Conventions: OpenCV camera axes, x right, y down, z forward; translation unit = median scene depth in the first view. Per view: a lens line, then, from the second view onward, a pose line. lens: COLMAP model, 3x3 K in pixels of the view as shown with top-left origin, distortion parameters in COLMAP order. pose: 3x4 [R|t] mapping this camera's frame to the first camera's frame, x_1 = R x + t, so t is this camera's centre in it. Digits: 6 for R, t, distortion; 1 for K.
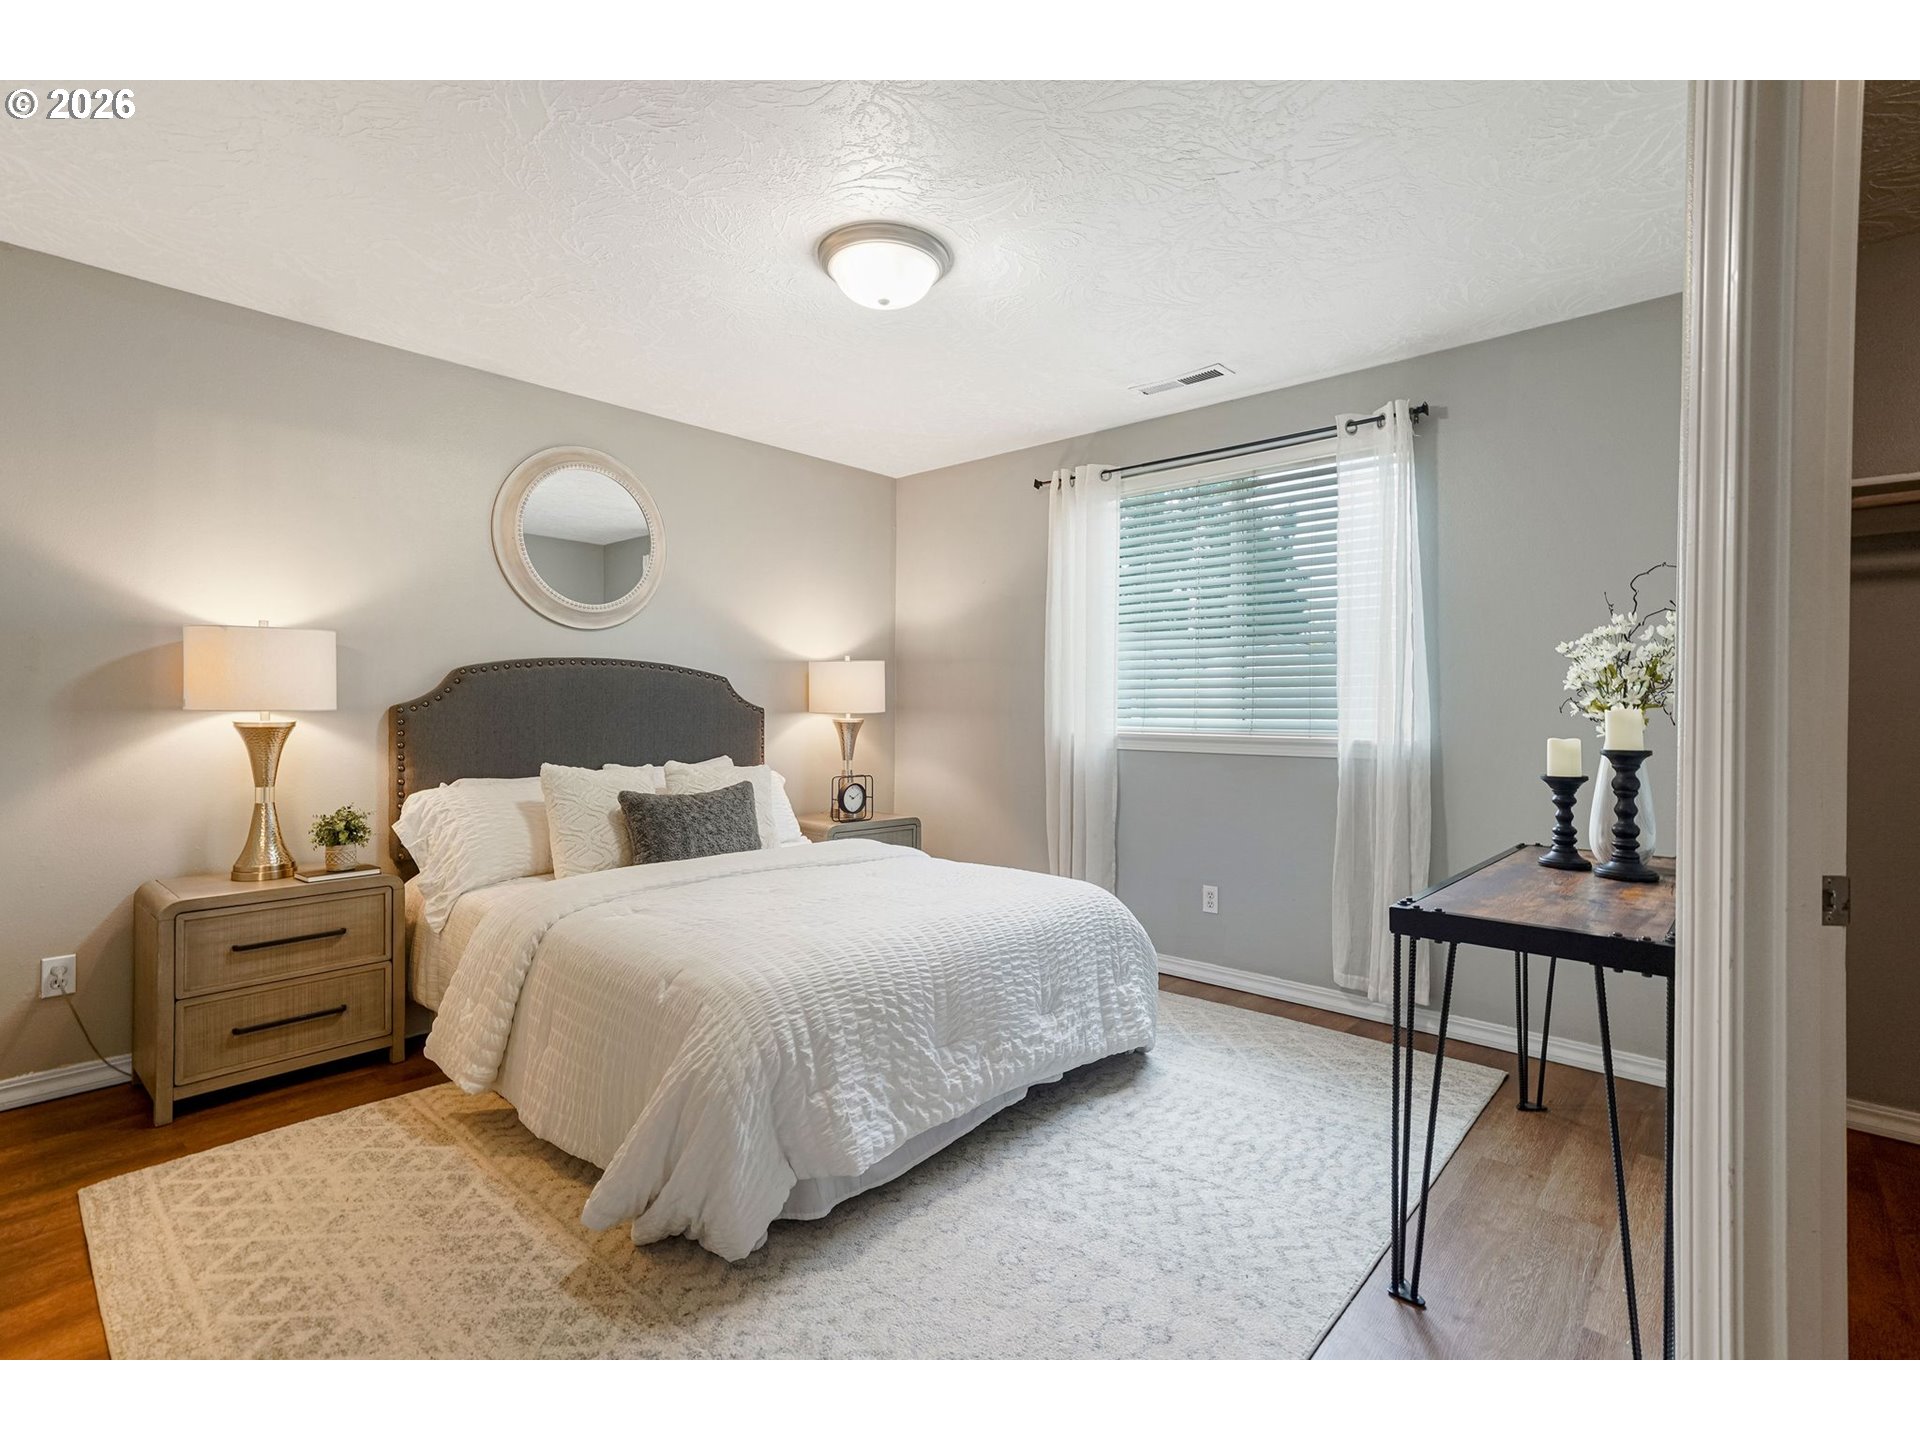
lens RADIAL K [[923.3, 0, 954.7], [0, 923.3, 710.7], [0, 0, 1]] dist [-0.020553, 0.017345]
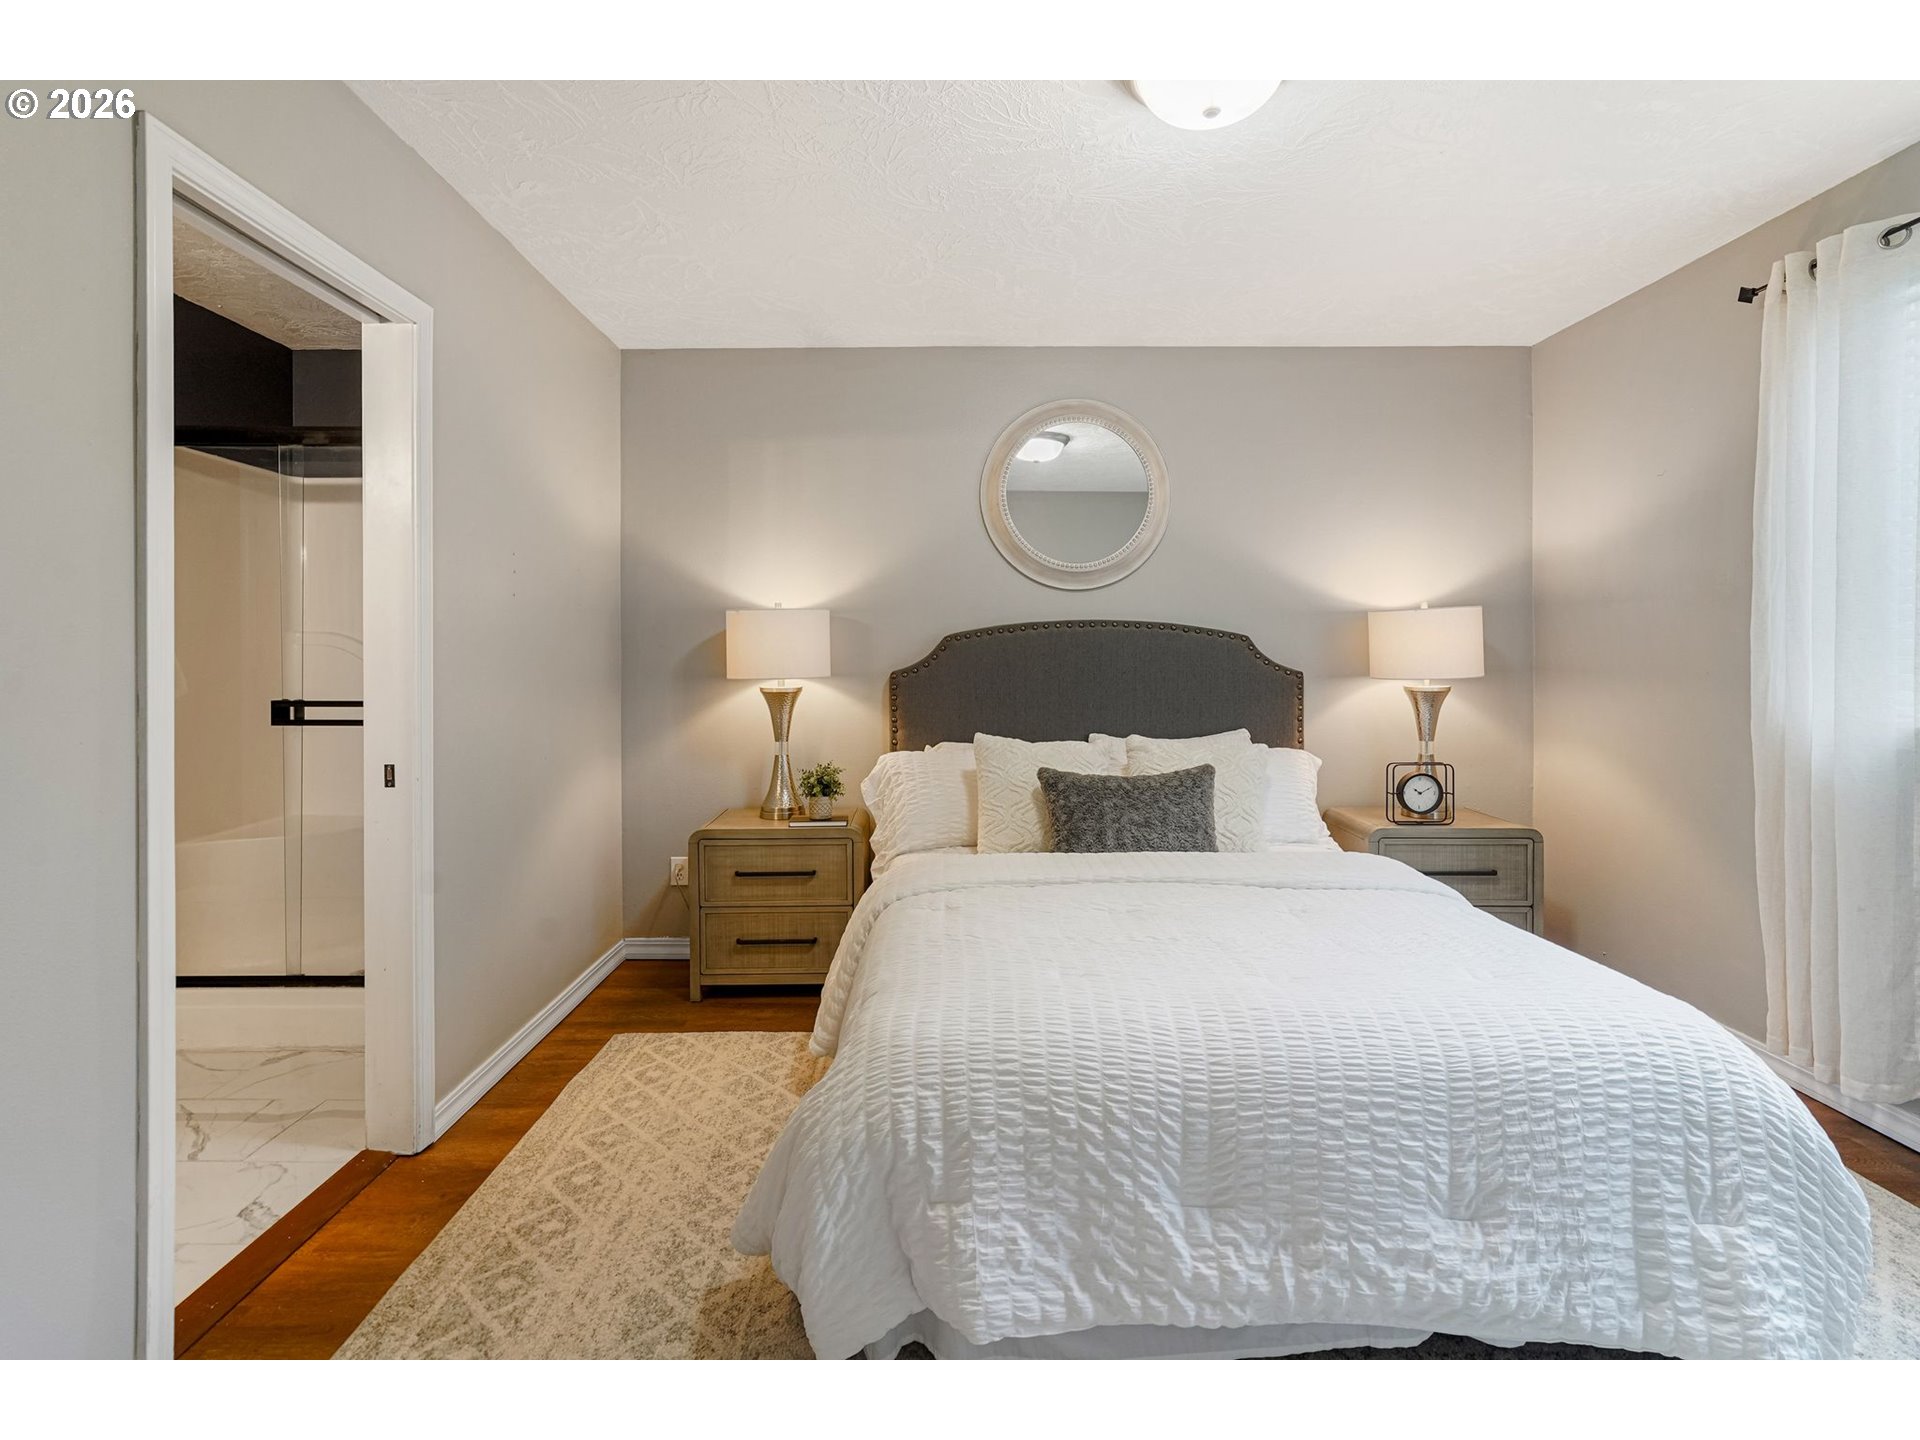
lens RADIAL K [[923.3, 0, 946.0], [0, 923.3, 666.7], [0, 0, 1]] dist [-0.020553, 0.017345]
pose [[0.670885, 0.000779, -0.741561, 0.288356], [0.004025, 0.999981, 0.004693, -0.019890], [0.741550, -0.006133, 0.670869, 0.352599]]
